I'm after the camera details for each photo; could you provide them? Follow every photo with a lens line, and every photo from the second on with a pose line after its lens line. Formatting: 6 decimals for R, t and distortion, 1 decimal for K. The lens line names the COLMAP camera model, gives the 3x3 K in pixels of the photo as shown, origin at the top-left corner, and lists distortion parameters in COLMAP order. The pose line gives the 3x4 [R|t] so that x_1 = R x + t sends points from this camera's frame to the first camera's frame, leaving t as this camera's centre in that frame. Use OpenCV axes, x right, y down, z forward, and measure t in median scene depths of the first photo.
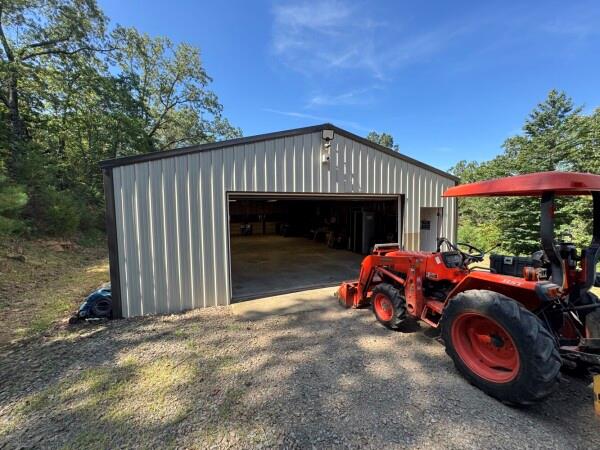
lens RADIAL K [[239.7, 0, 301.1], [0, 239.7, 225.2], [0, 0, 1]] dist [-0.003900, 0.000437]
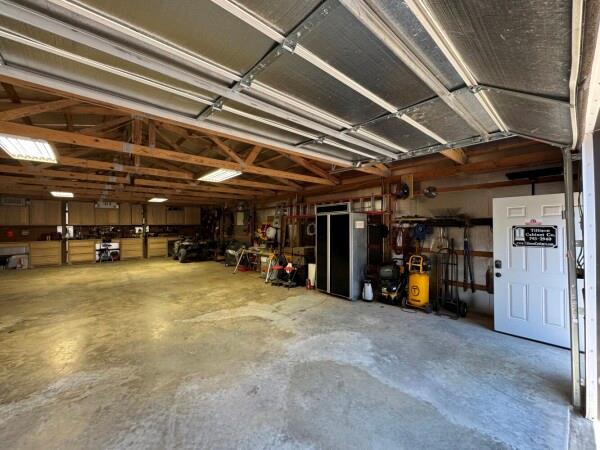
lens RADIAL K [[239.7, 0, 296.0], [0, 239.7, 223.9], [0, 0, 1]] dist [-0.003900, 0.000437]
pose [[0.940309, 0.009181, 0.340198, -0.007165], [0.015820, 0.997376, -0.070644, -0.000176], [-0.339954, 0.071809, 0.937696, 0.353652]]
